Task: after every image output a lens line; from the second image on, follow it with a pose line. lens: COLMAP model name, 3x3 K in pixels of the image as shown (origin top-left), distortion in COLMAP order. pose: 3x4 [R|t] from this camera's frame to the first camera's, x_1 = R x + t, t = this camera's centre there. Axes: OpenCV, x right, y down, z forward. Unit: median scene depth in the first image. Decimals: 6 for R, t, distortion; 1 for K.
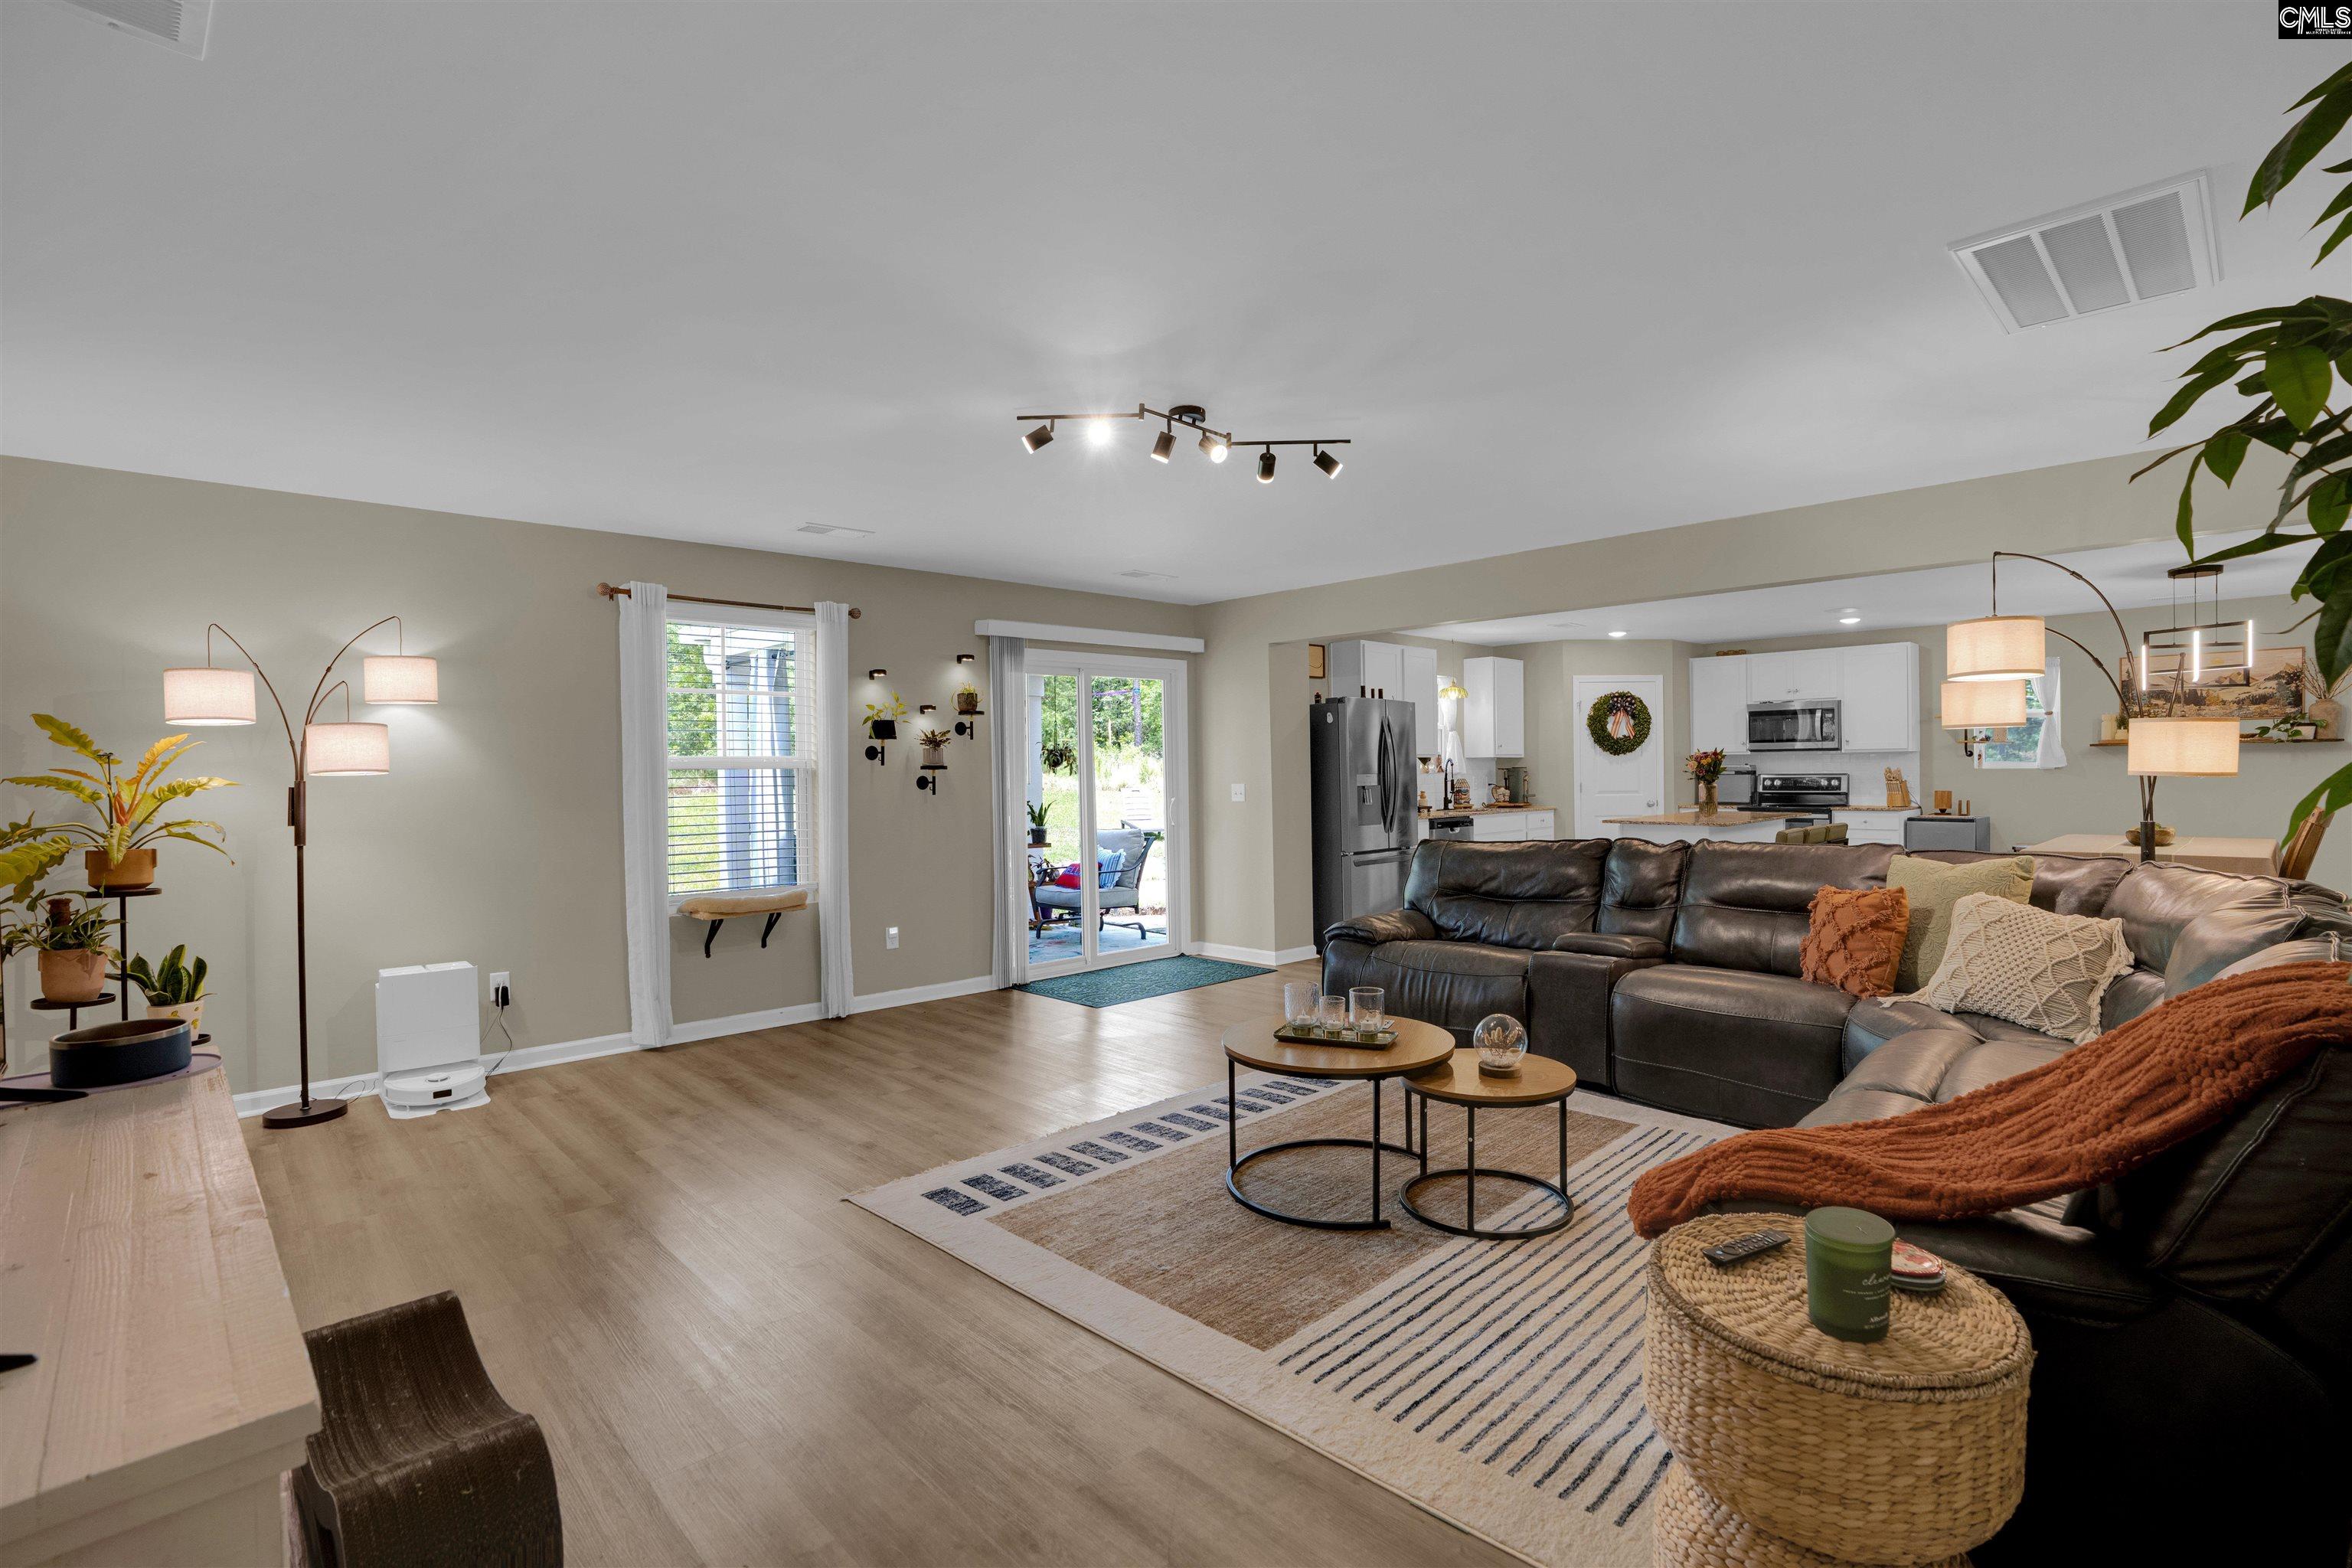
lens RADIAL K [[1081.7, 0, 1176.0], [0, 1081.7, 784.0], [0, 0, 1]] dist [-0.069600, 0.027893]
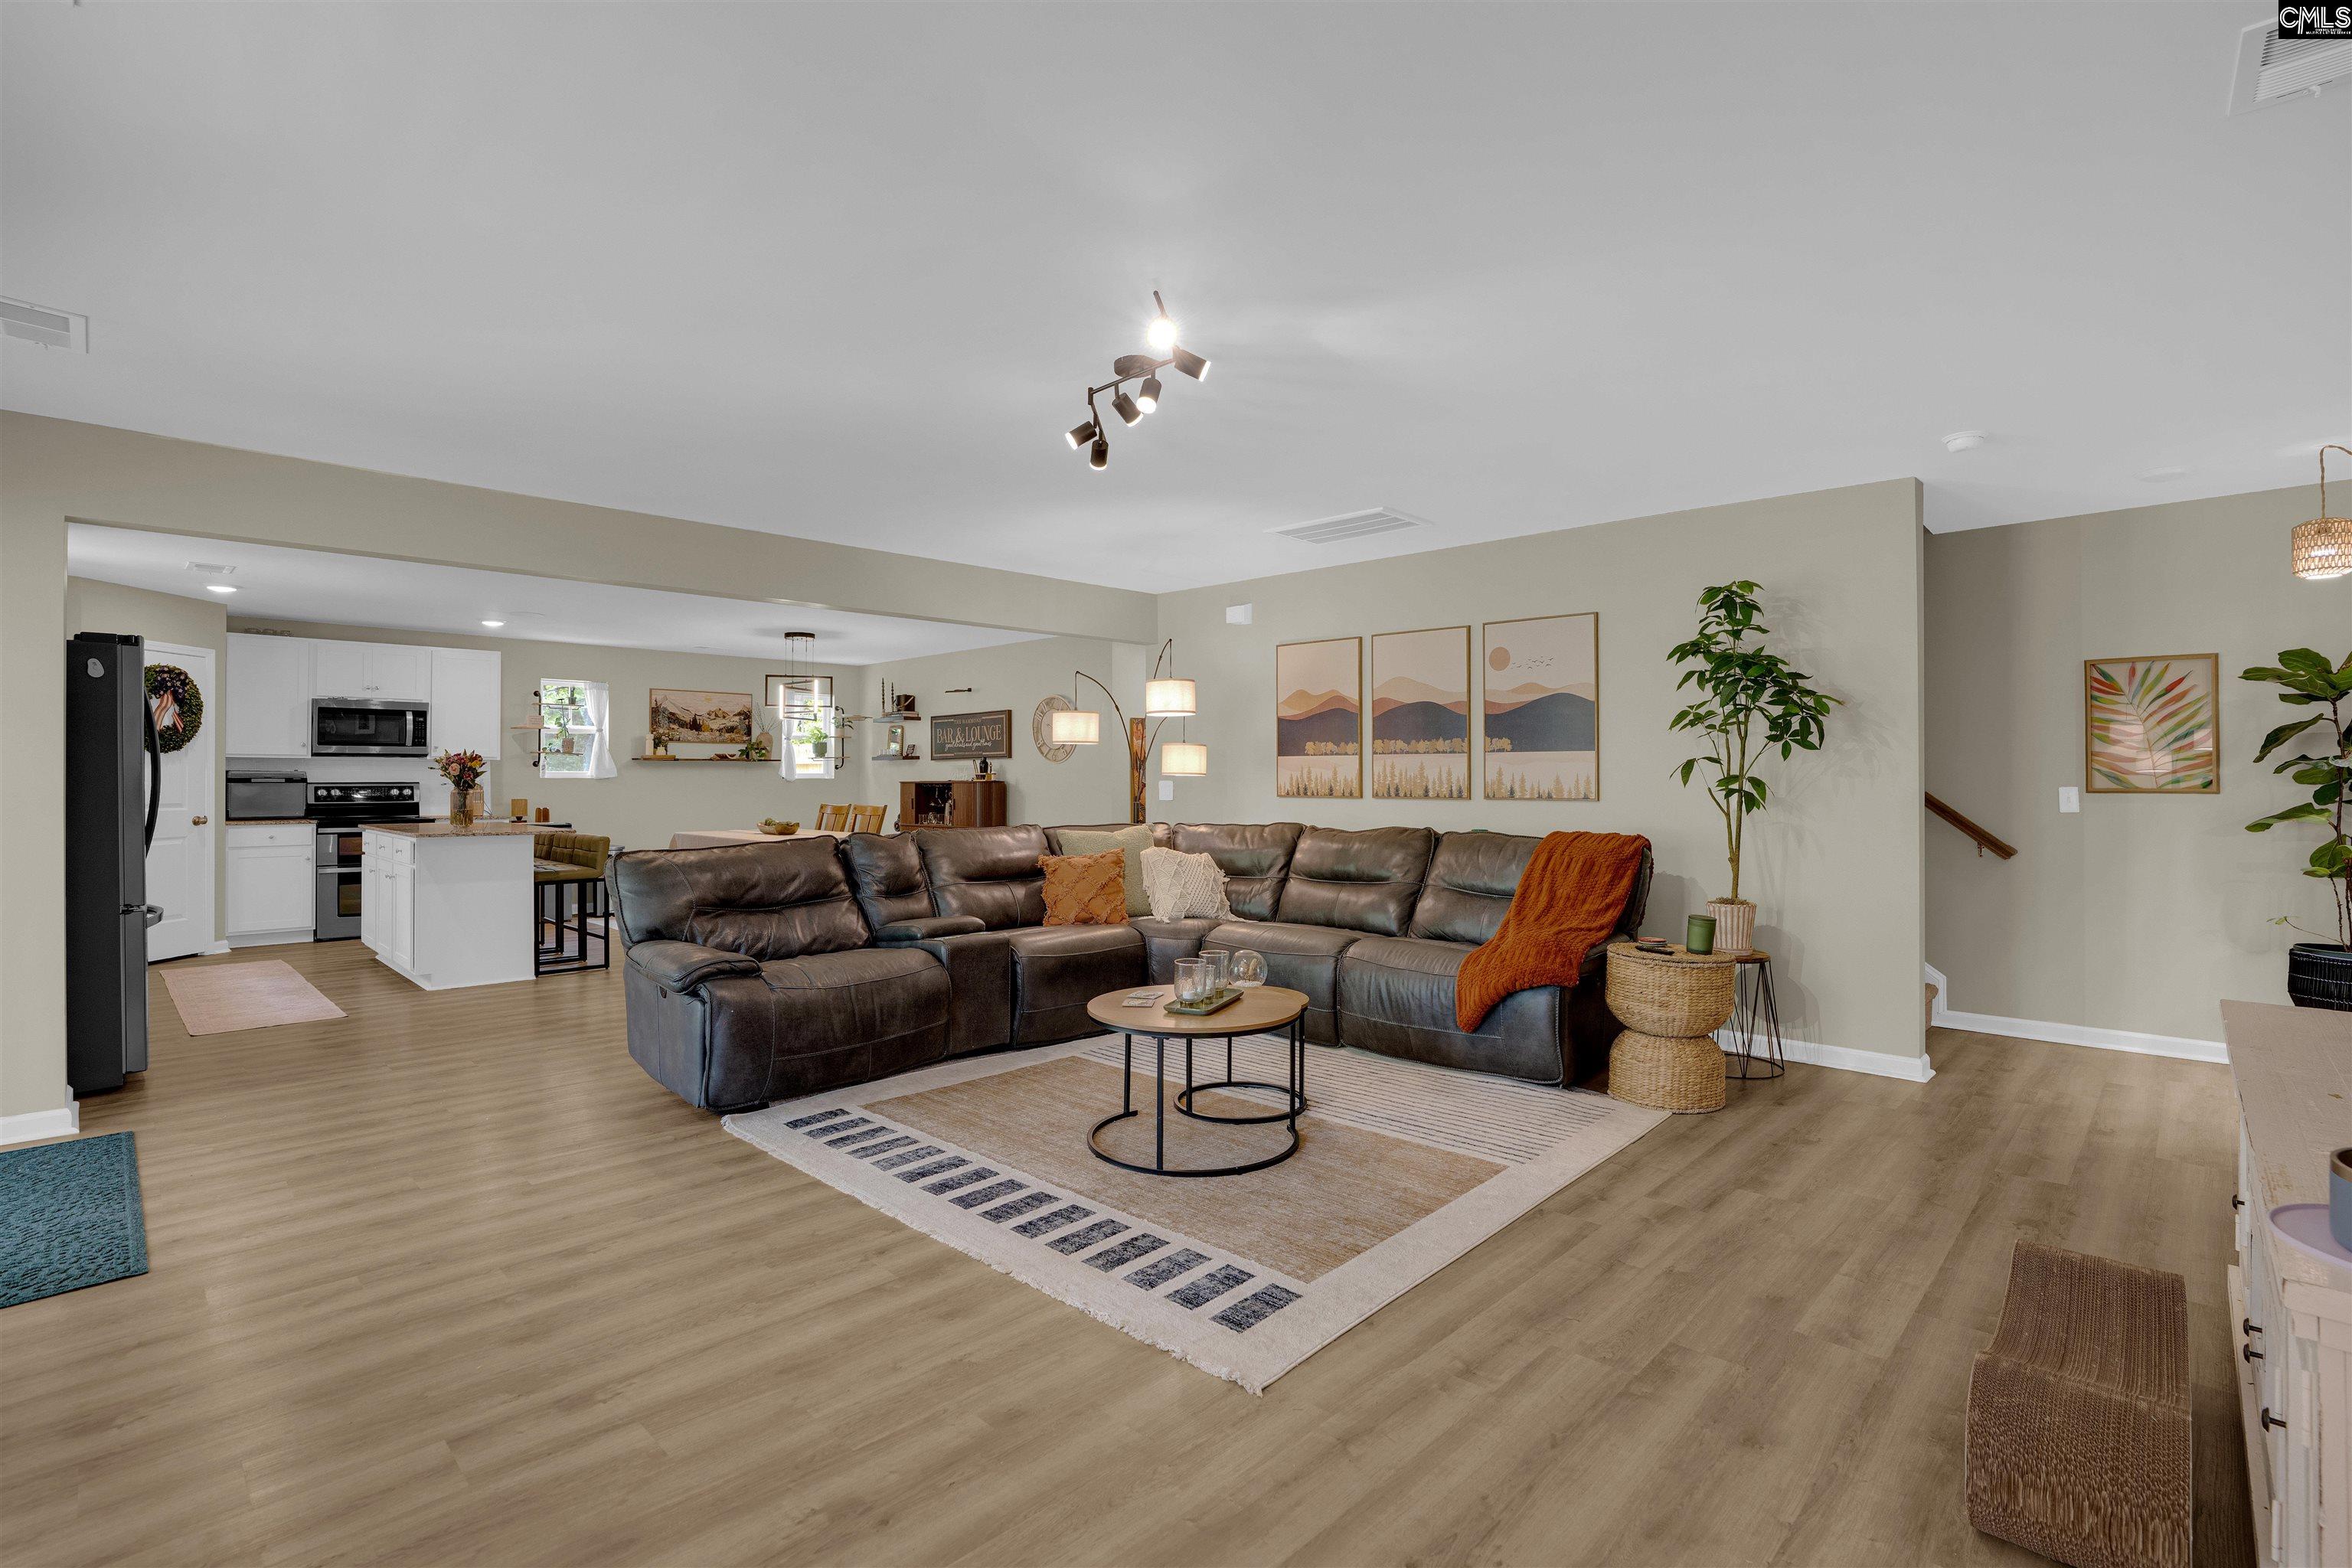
lens RADIAL K [[1097.6, 0, 1178.6], [0, 1097.6, 766.7], [0, 0, 1]] dist [-0.060339, 0.022991]
pose [[-0.029469, 0.023694, 0.999285, -0.369574], [0.013512, 0.999637, -0.023304, 0.008529], [-0.999474, 0.012815, -0.029779, 0.403194]]
